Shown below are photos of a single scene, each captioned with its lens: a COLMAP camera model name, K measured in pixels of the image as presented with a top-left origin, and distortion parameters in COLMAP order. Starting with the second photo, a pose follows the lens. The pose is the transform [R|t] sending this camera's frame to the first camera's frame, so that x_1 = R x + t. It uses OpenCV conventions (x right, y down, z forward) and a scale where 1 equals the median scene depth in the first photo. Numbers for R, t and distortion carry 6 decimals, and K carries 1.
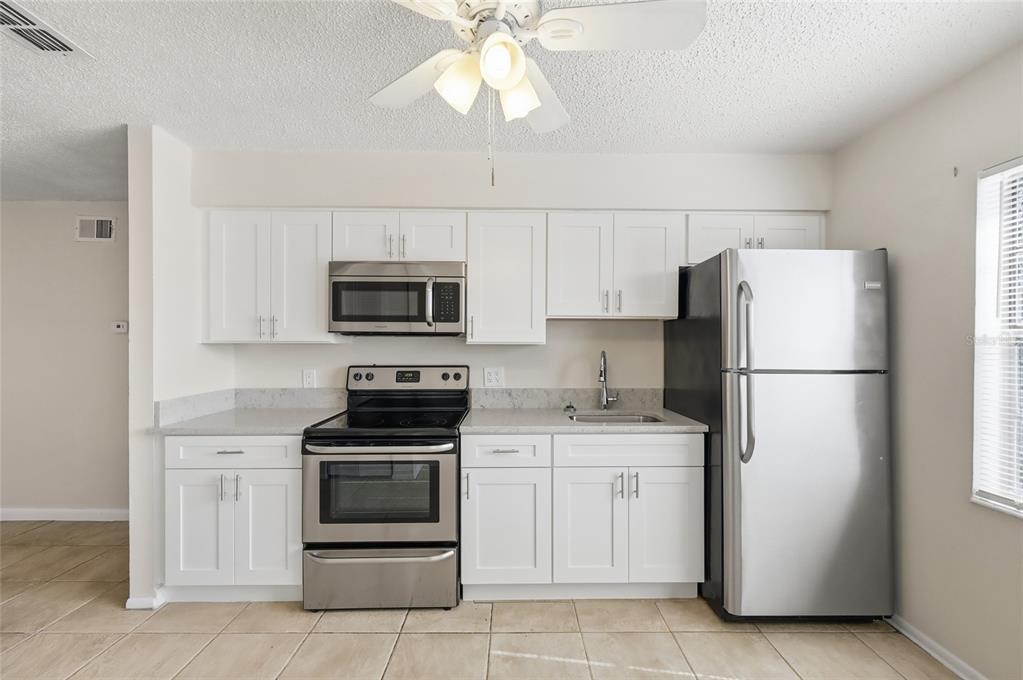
lens RADIAL K [[414.7, 0, 508.9], [0, 414.7, 341.1], [0, 0, 1]] dist [0.001810, -0.001342]
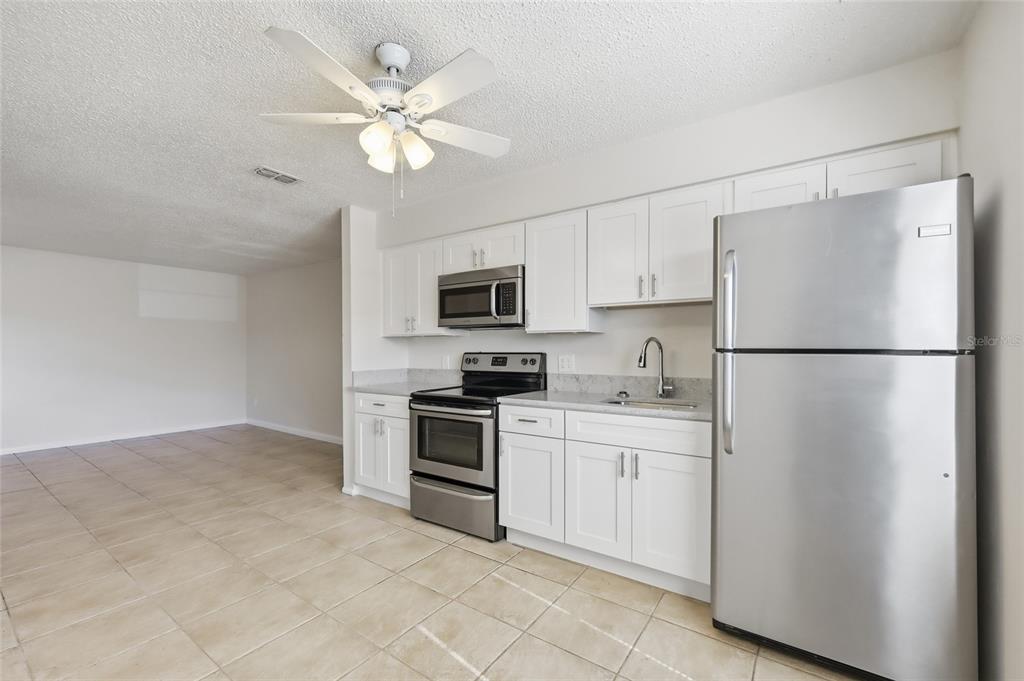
lens RADIAL K [[415.2, 0, 512.2], [0, 415.2, 344.7], [0, 0, 1]] dist [0.001810, -0.001342]
pose [[0.820401, -0.009598, -0.571708, 0.617309], [0.007070, 0.999953, -0.006643, 0.054514], [0.571745, 0.001408, 0.820430, 0.000841]]
